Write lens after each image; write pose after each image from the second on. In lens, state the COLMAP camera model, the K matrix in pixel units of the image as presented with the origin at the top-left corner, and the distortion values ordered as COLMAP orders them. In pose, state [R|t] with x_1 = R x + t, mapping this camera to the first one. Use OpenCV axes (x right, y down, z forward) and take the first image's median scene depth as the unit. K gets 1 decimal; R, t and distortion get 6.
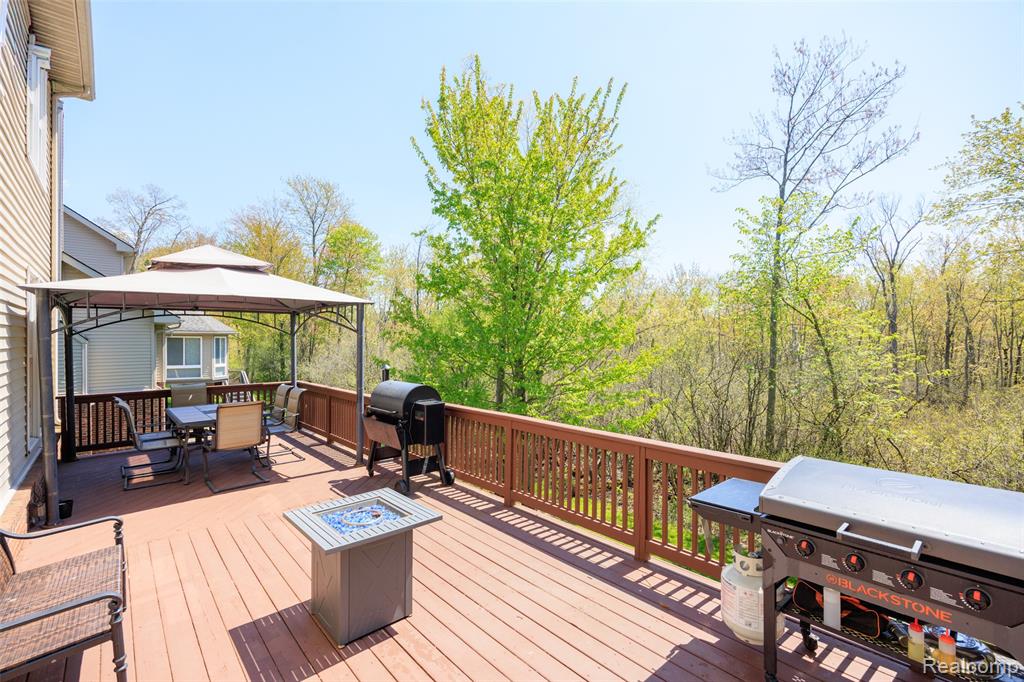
lens RADIAL K [[450.4, 0, 513.5], [0, 450.4, 341.0], [0, 0, 1]] dist [-0.000627, -0.000029]
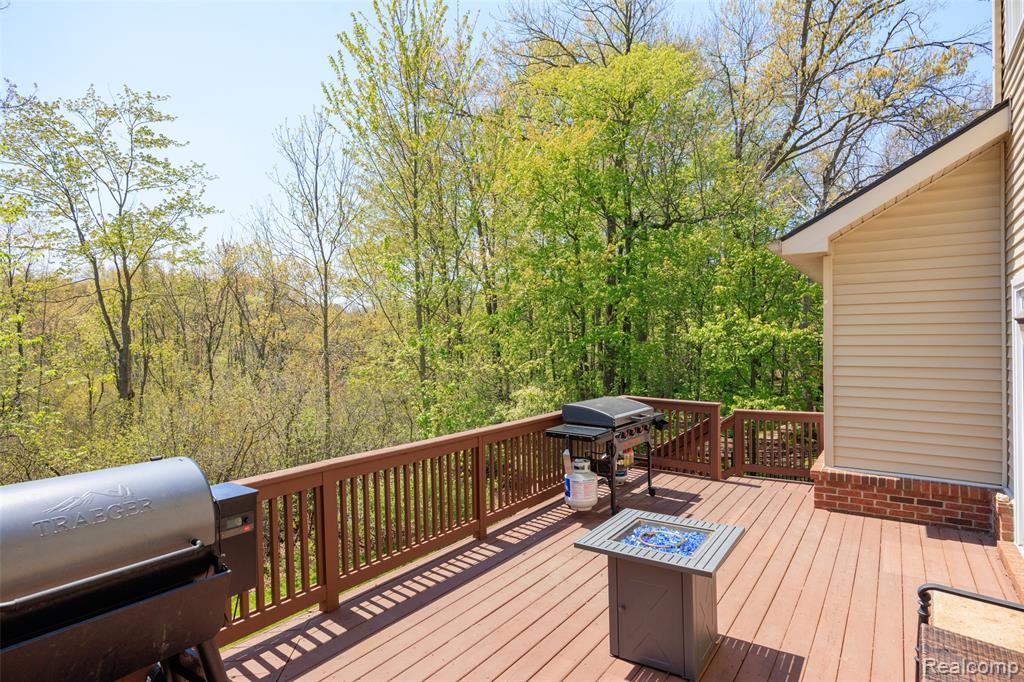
lens RADIAL K [[566.8, 0, 513.1], [0, 566.8, 345.7], [0, 0, 1]] dist [-0.000221, 0.003221]
pose [[-0.237805, -0.000411, 0.971313, -1.081978], [0.006733, 0.999975, 0.002071, 0.012335], [-0.971290, 0.007033, -0.237797, 1.250306]]
